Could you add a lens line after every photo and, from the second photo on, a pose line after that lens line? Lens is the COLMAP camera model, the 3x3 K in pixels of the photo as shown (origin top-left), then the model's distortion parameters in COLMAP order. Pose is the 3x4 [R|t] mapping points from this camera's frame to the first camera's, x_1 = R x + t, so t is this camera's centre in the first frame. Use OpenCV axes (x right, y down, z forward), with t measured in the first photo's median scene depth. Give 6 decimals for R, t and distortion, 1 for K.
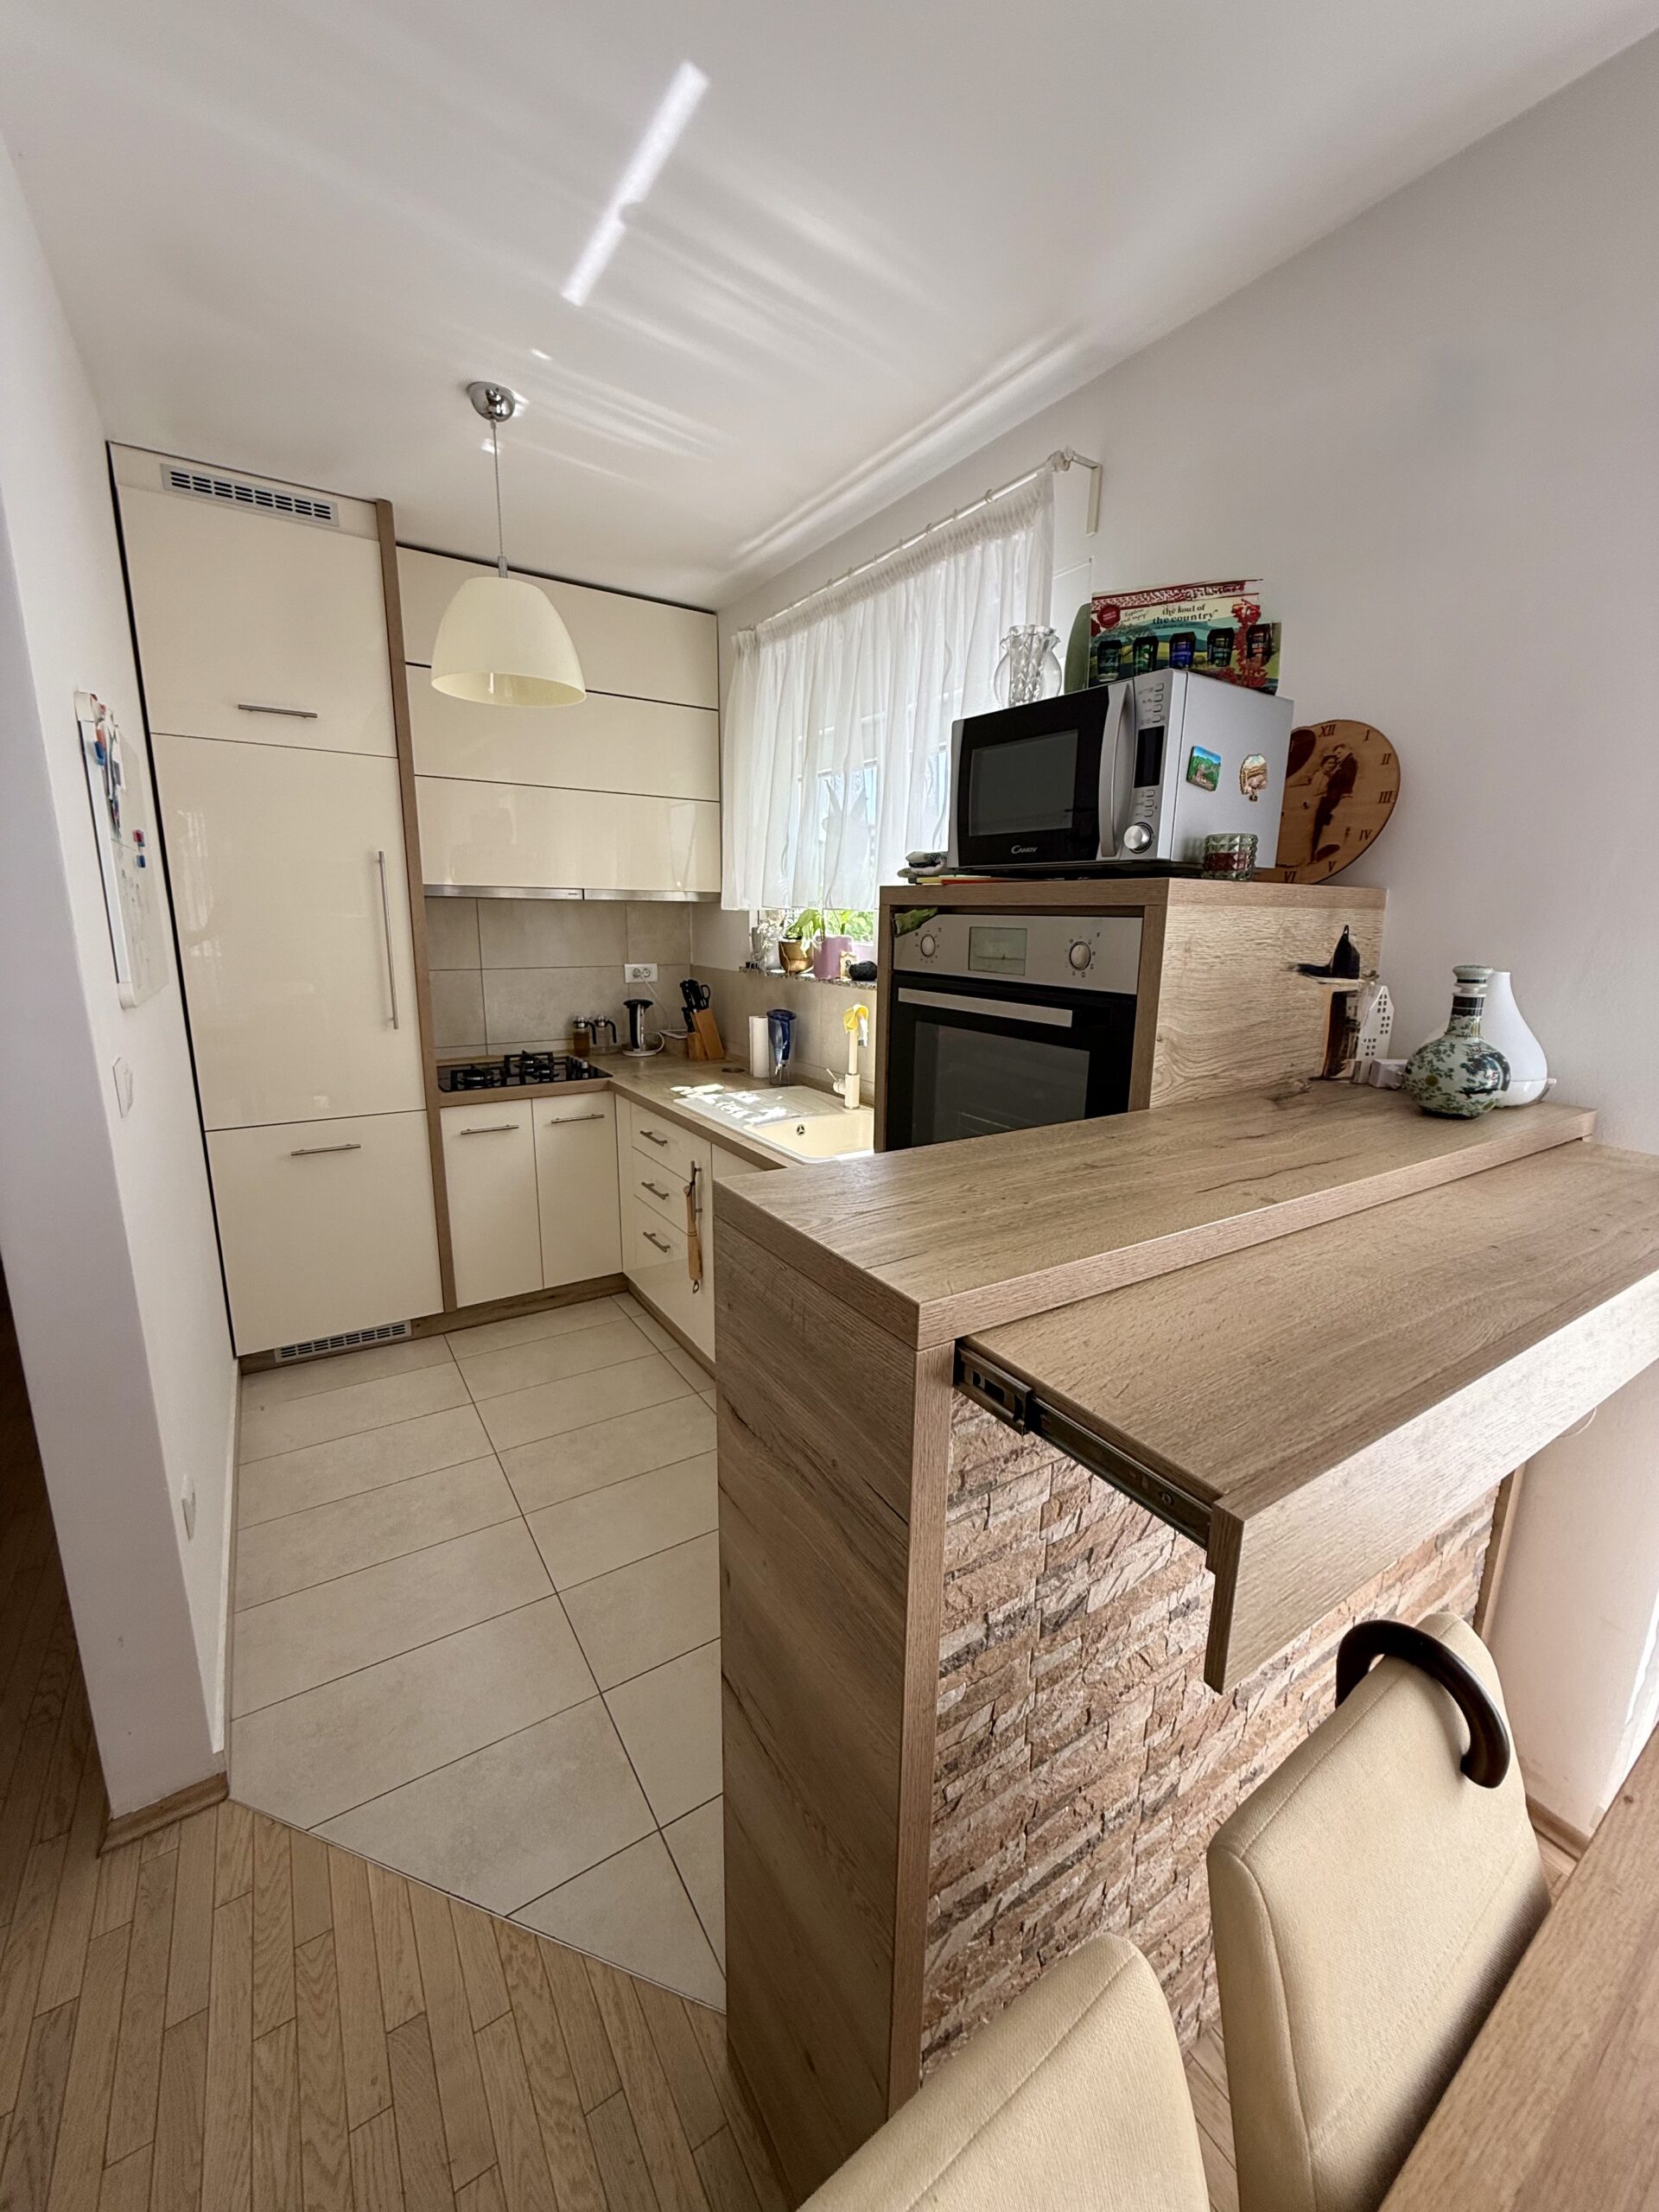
lens RADIAL K [[881.2, 0, 833.1], [0, 881.2, 1102.8], [0, 0, 1]] dist [-0.001241, 0.000558]
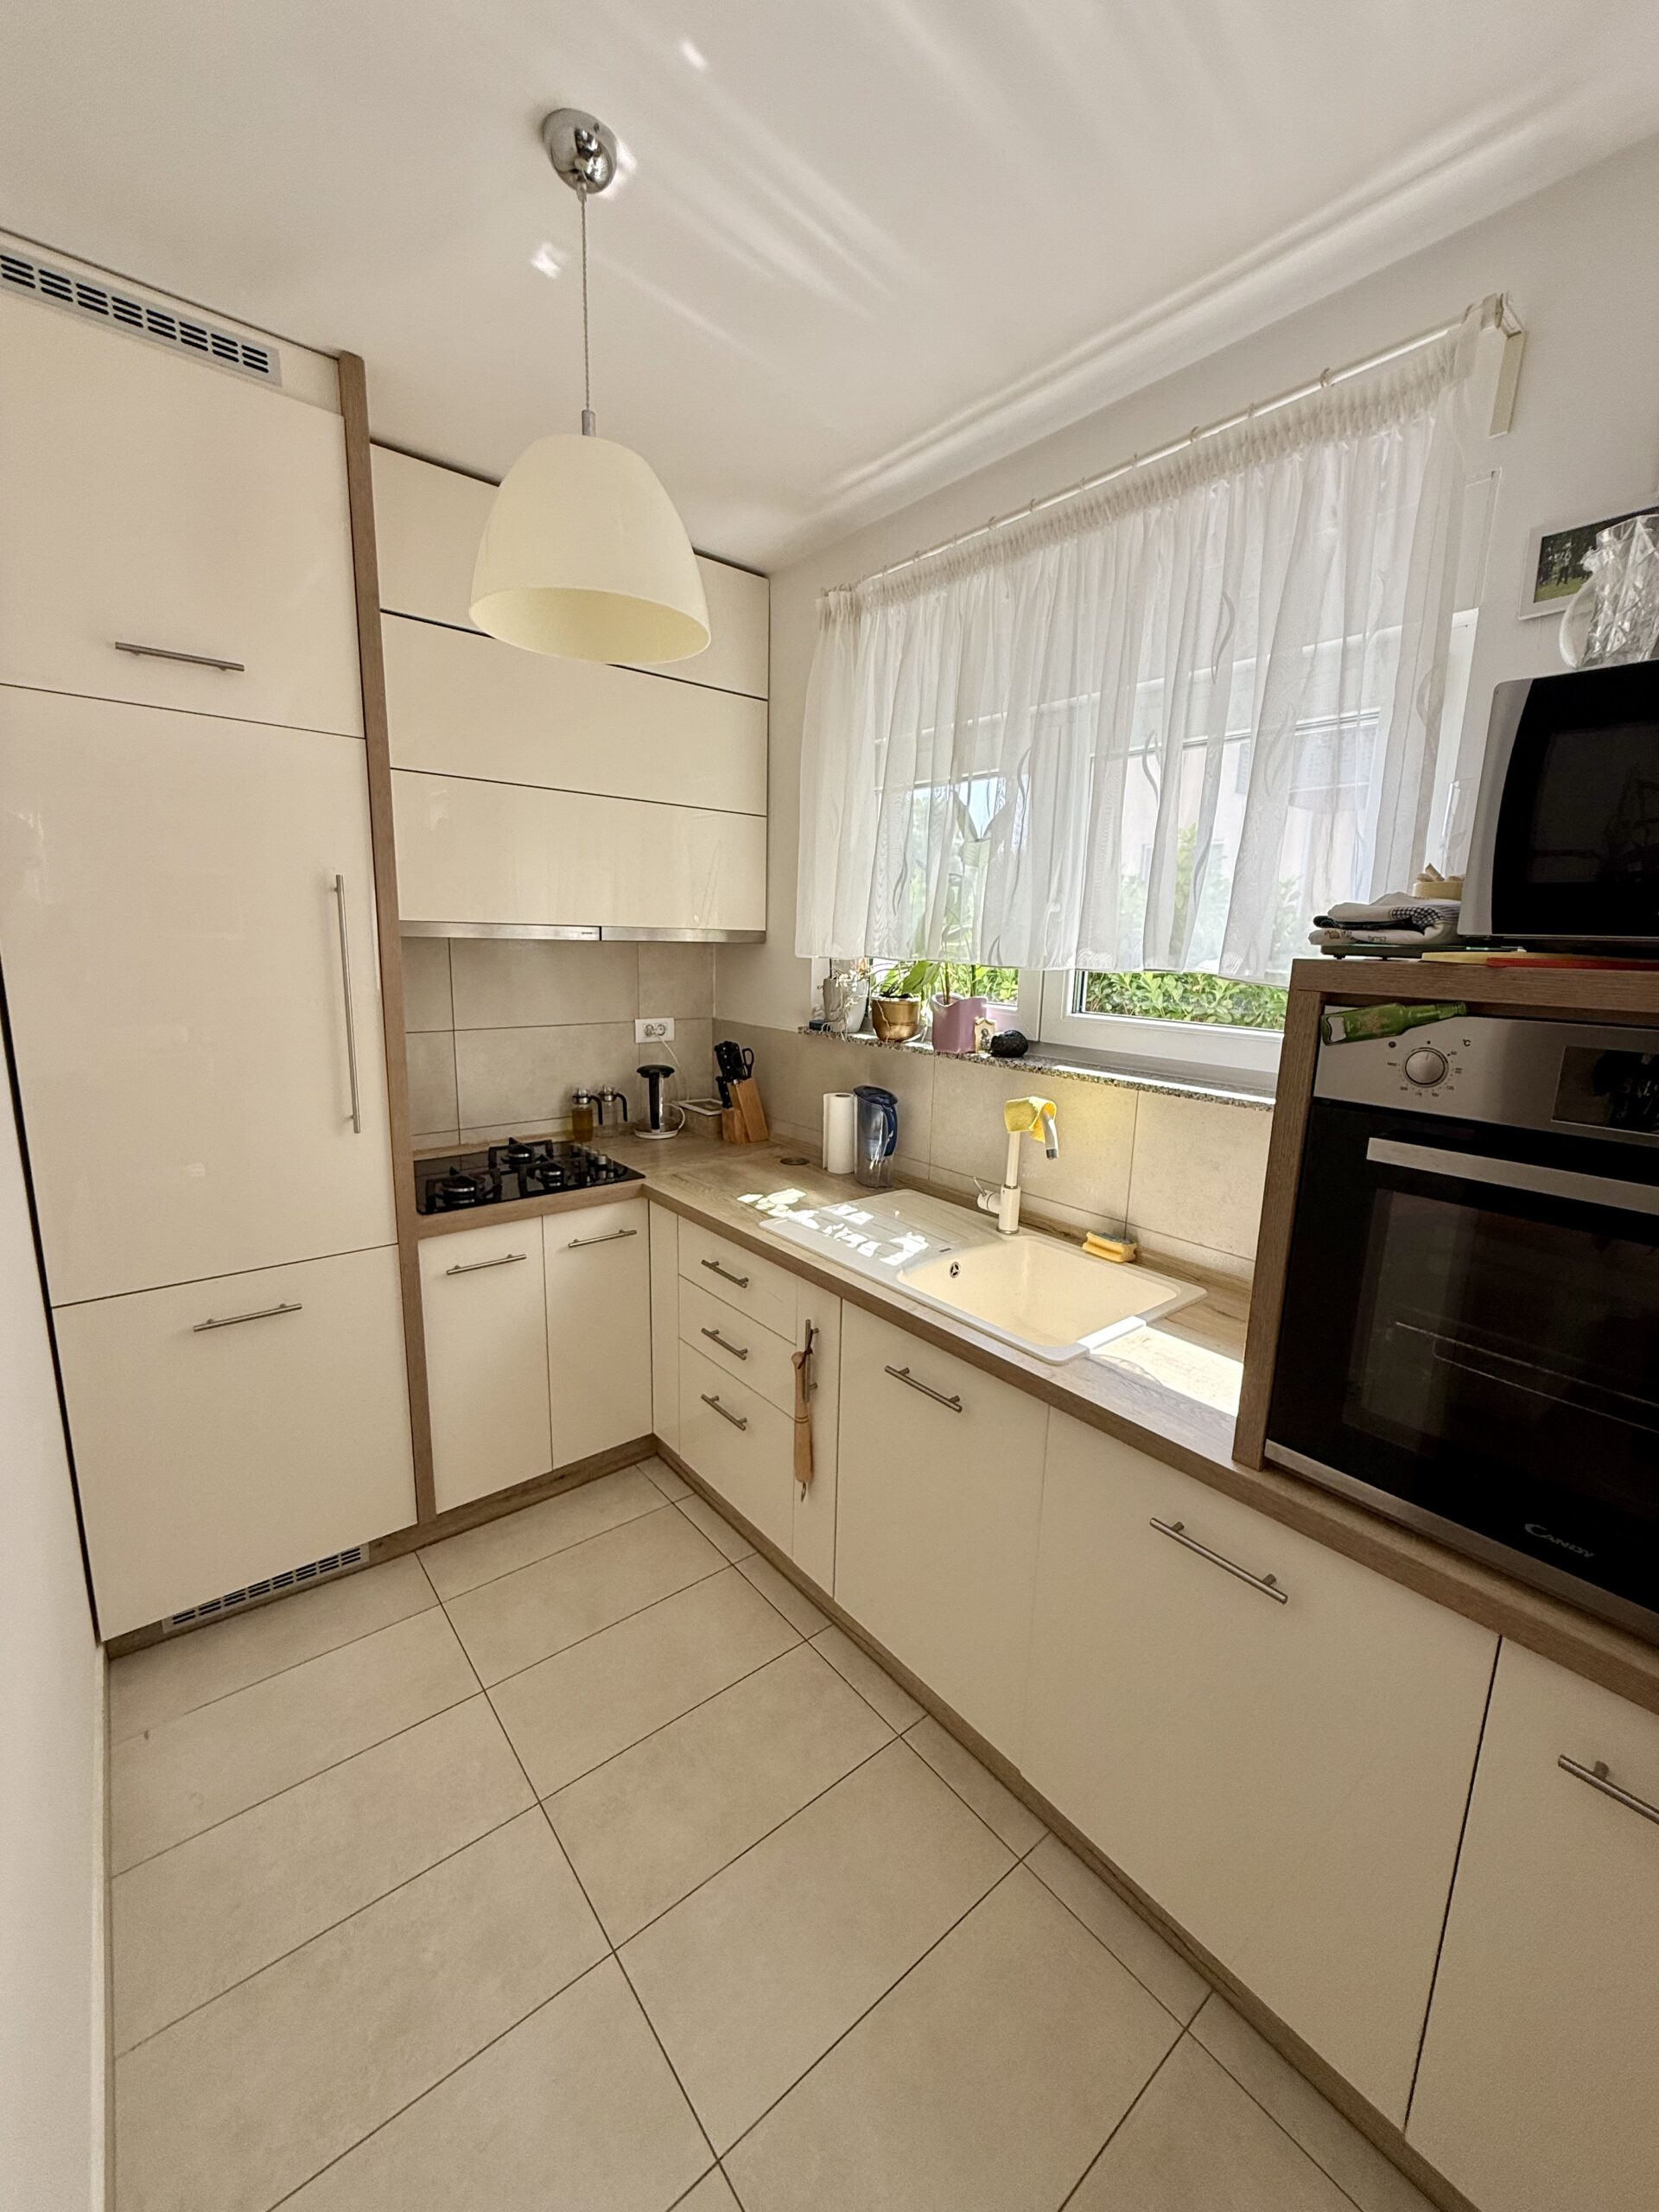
lens RADIAL K [[884.8, 0, 833.2], [0, 884.8, 1102.1], [0, 0, 1]] dist [0.000104, 0.000043]
pose [[0.993485, -0.010435, 0.113481, -0.196654], [0.013079, 0.999660, -0.022579, -0.083105], [-0.113207, 0.023916, 0.993284, 0.262004]]
